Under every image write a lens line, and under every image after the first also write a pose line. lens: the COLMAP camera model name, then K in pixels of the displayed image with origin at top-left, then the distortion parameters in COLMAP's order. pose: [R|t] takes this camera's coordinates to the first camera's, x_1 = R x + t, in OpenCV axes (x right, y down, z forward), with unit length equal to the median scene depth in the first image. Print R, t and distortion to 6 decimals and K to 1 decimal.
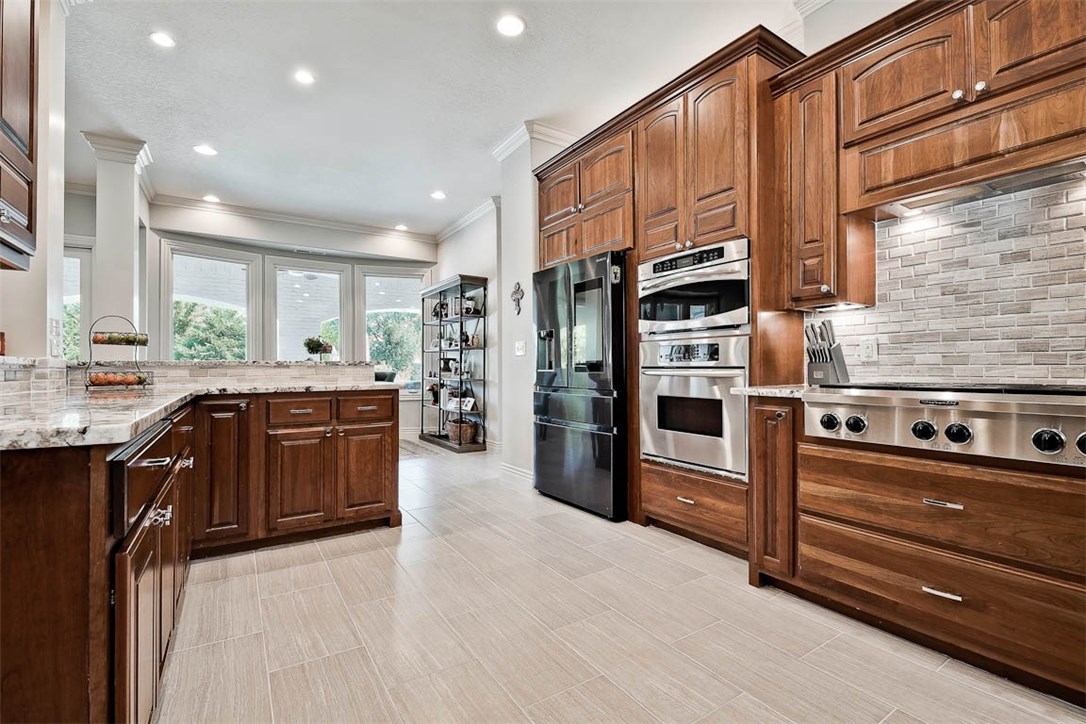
lens RADIAL K [[478.0, 0, 543.0], [0, 478.0, 362.0], [0, 0, 1]] dist [0.004345, -0.000058]
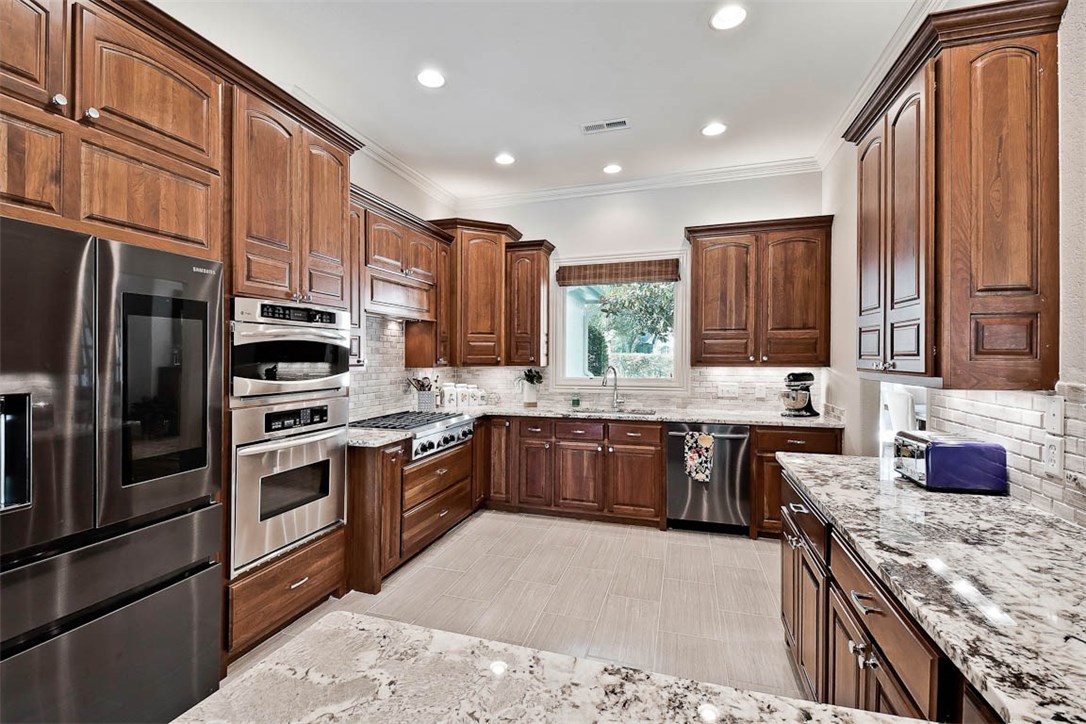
lens RADIAL K [[478.0, 0, 543.0], [0, 478.0, 362.0], [0, 0, 1]] dist [0.004345, -0.000058]
pose [[-0.654538, -0.002487, 0.756025, -0.649915], [-0.005947, 0.999981, -0.001859, -0.119780], [-0.756006, -0.005713, -0.654540, 1.202801]]
